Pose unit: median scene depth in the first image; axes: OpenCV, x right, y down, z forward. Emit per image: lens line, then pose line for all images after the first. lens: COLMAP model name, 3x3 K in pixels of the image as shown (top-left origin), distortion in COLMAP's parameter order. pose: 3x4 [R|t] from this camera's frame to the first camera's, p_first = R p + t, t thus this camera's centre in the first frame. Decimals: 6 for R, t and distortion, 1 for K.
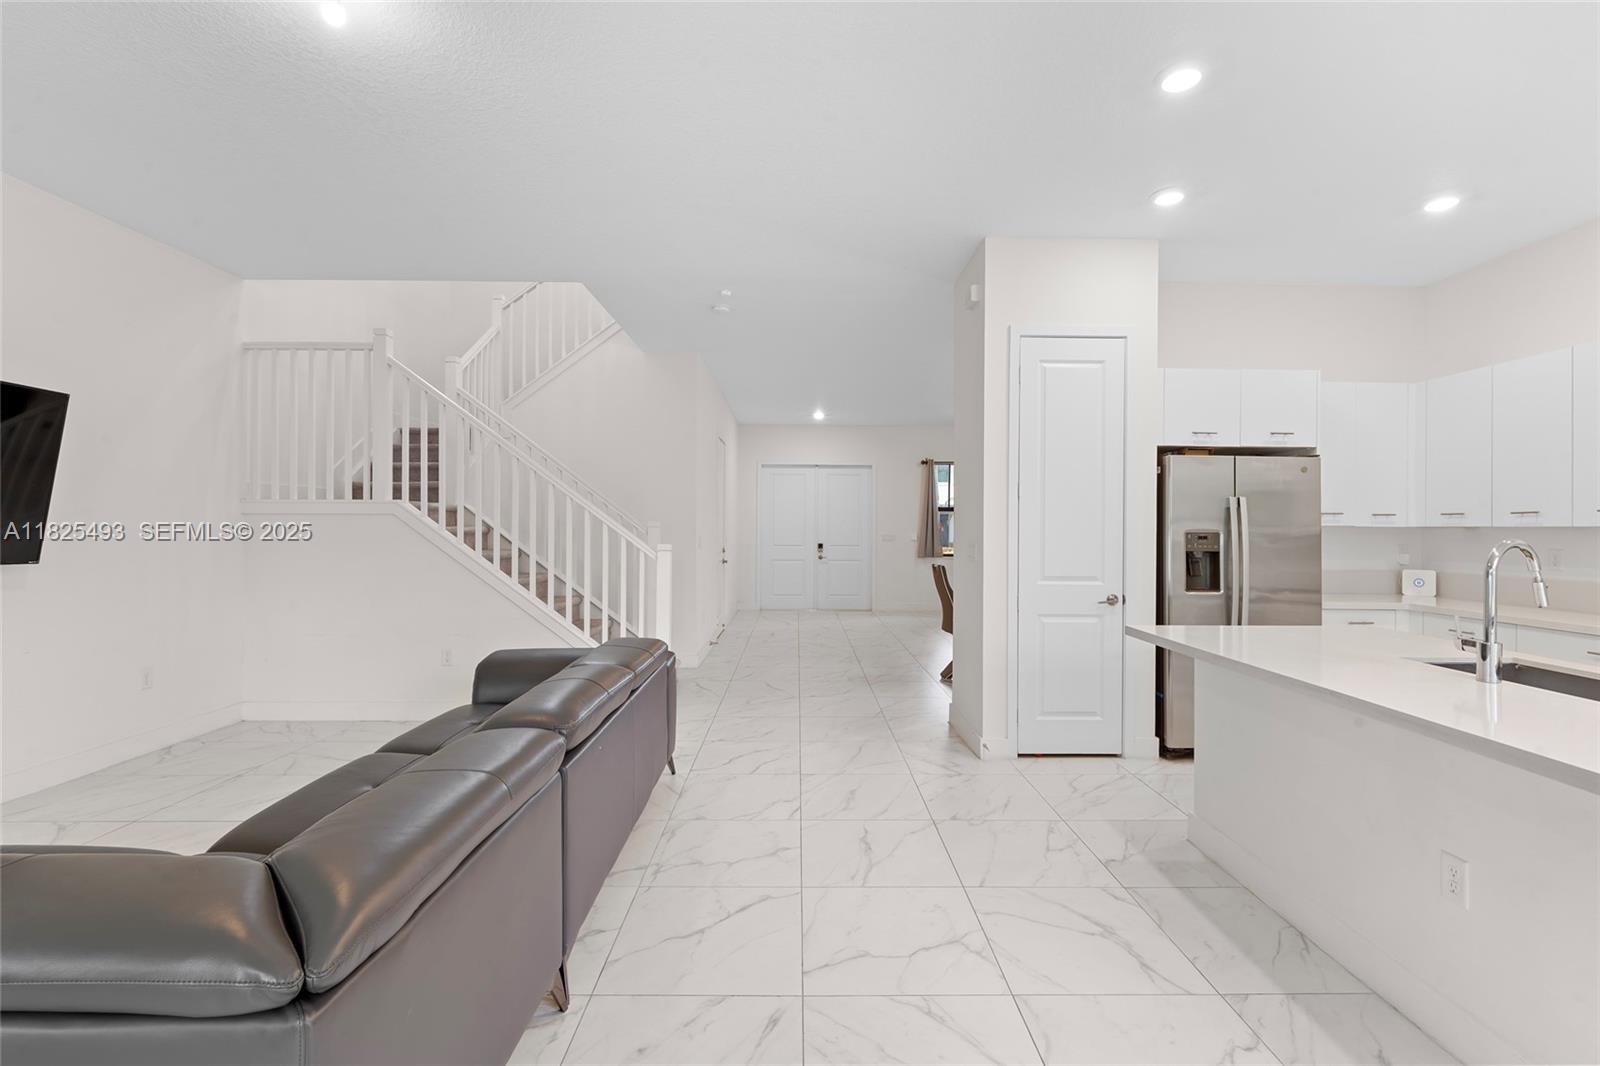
lens RADIAL K [[708.7, 0, 804.6], [0, 708.7, 525.7], [0, 0, 1]] dist [-0.001042, 0.000035]
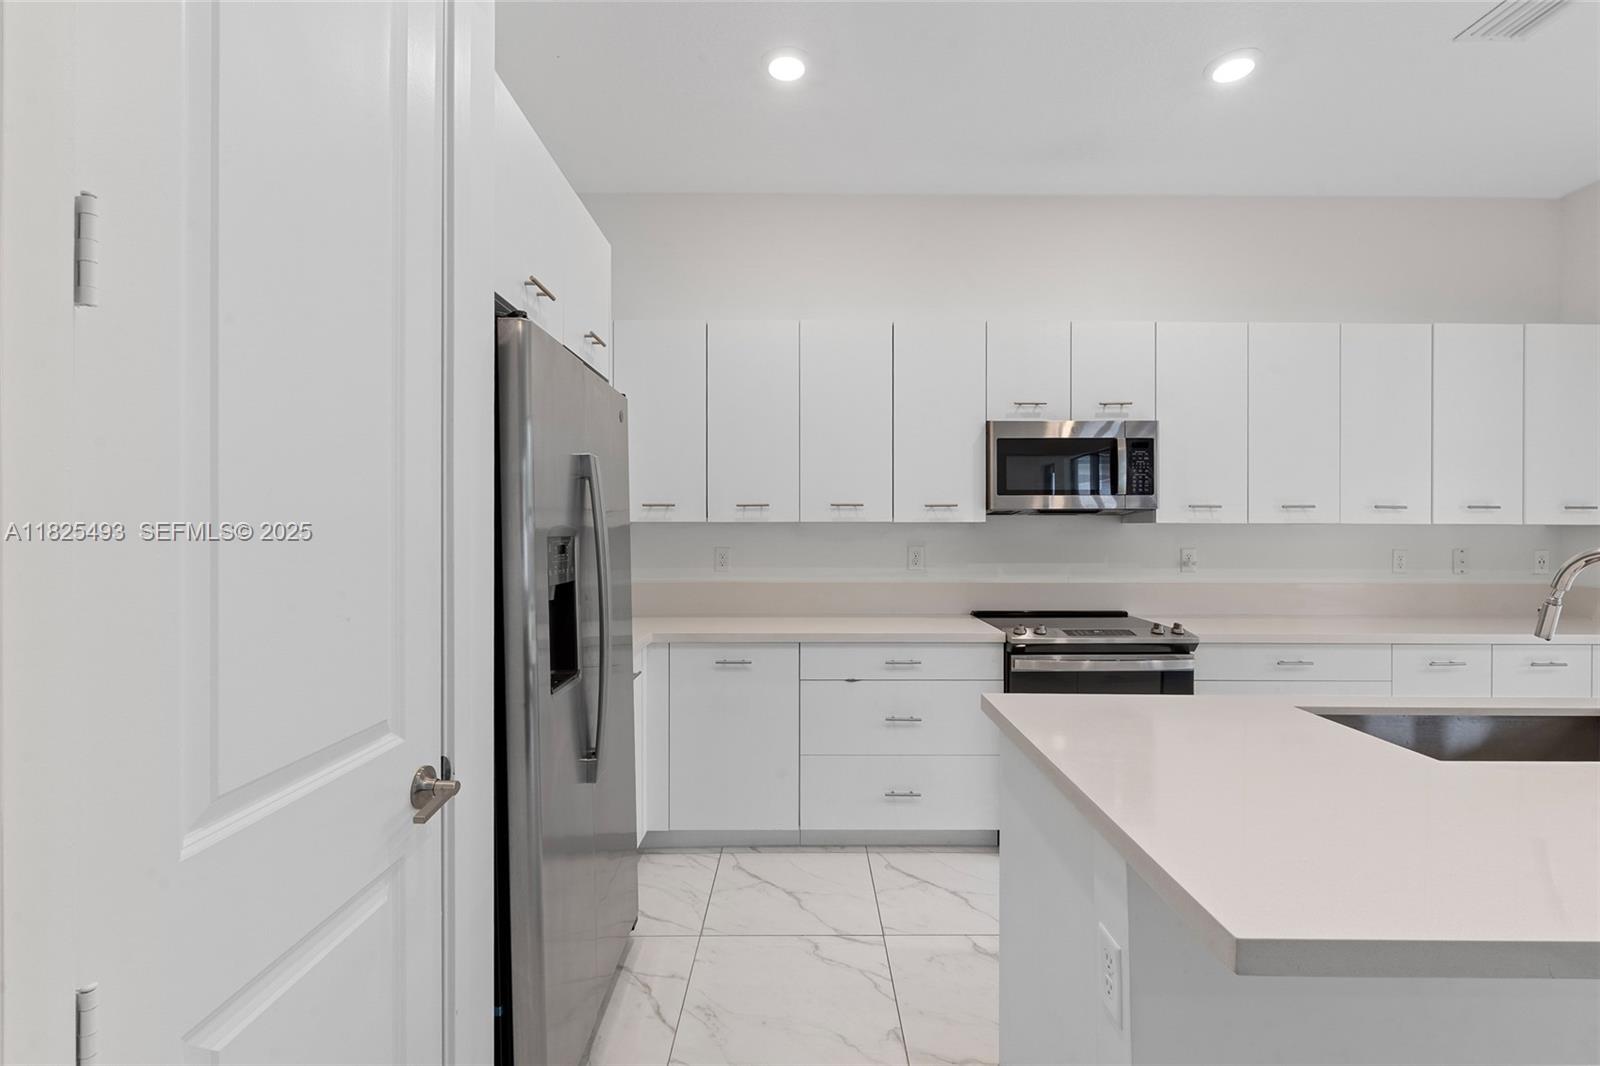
lens RADIAL K [[711.5, 0, 806.7], [0, 711.5, 536.2], [0, 0, 1]] dist [0.000543, -0.000342]
pose [[0.001345, -0.018114, 0.999835, 0.161611], [-0.004178, 0.999827, 0.018119, 0.001526], [-0.999990, -0.004201, 0.001270, 0.855713]]
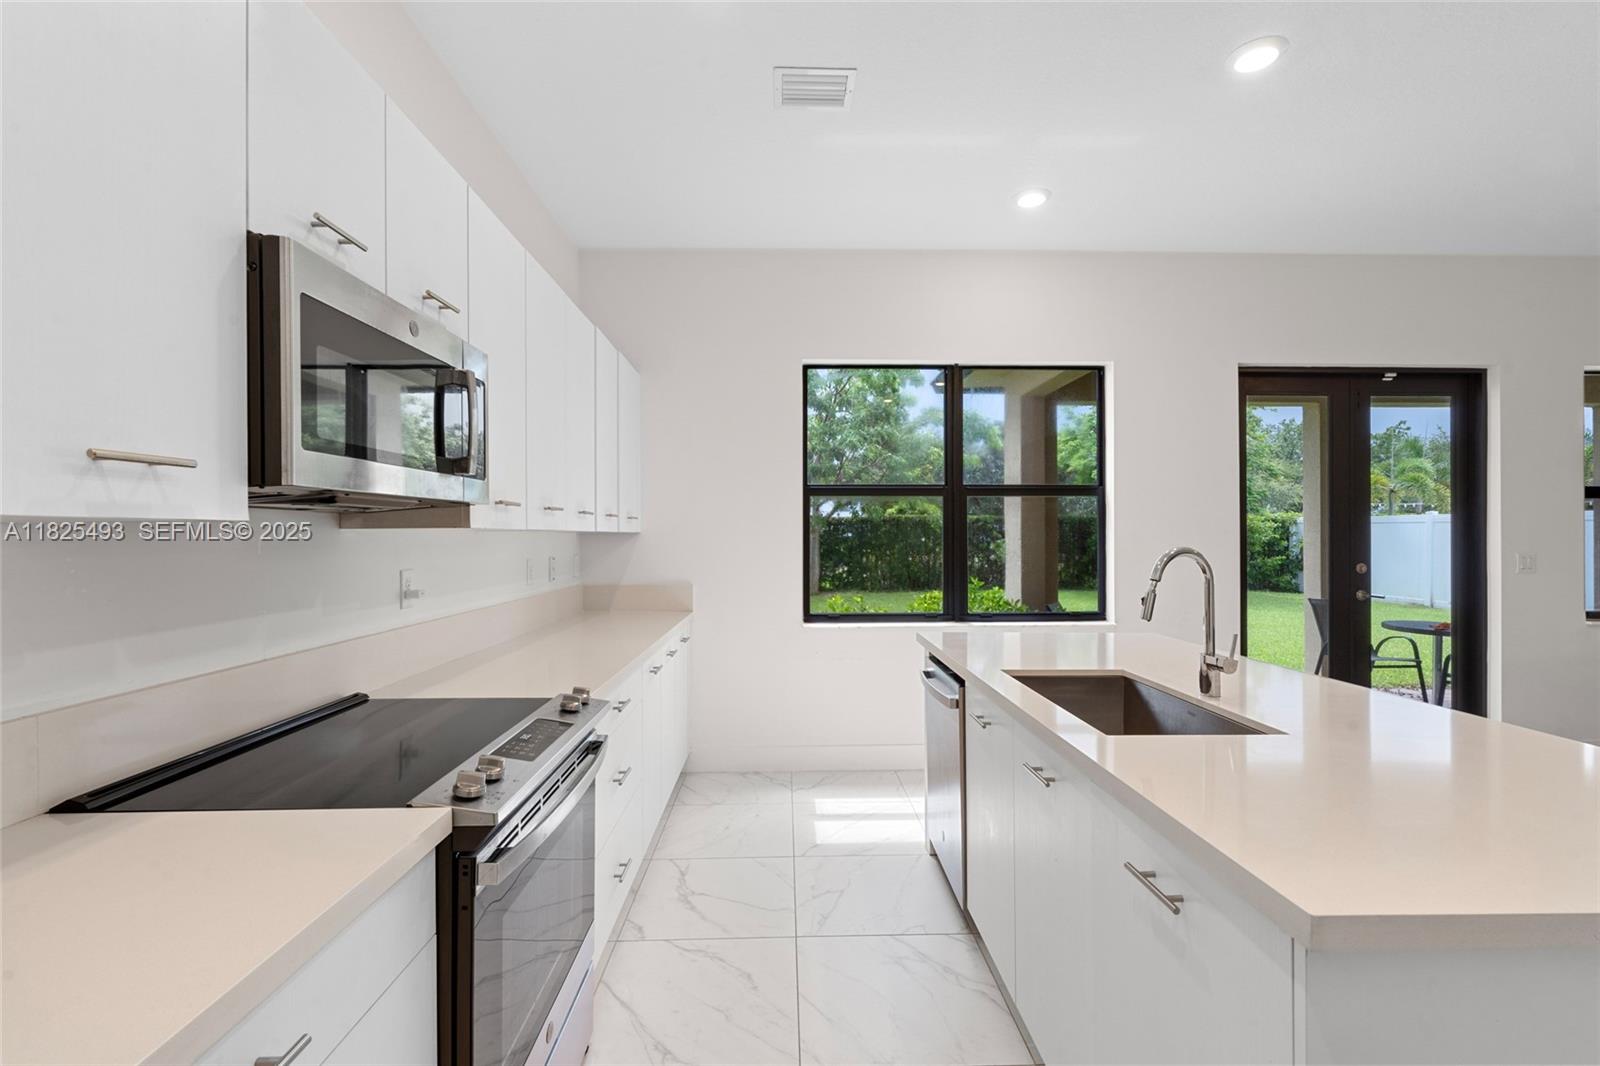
lens RADIAL K [[711.5, 0, 806.7], [0, 711.5, 536.2], [0, 0, 1]] dist [0.000543, -0.000342]
pose [[-0.999578, -0.005585, -0.028513, 0.739749], [-0.005609, 0.999984, 0.000761, 0.002470], [0.028509, 0.000921, -0.999593, 0.936830]]
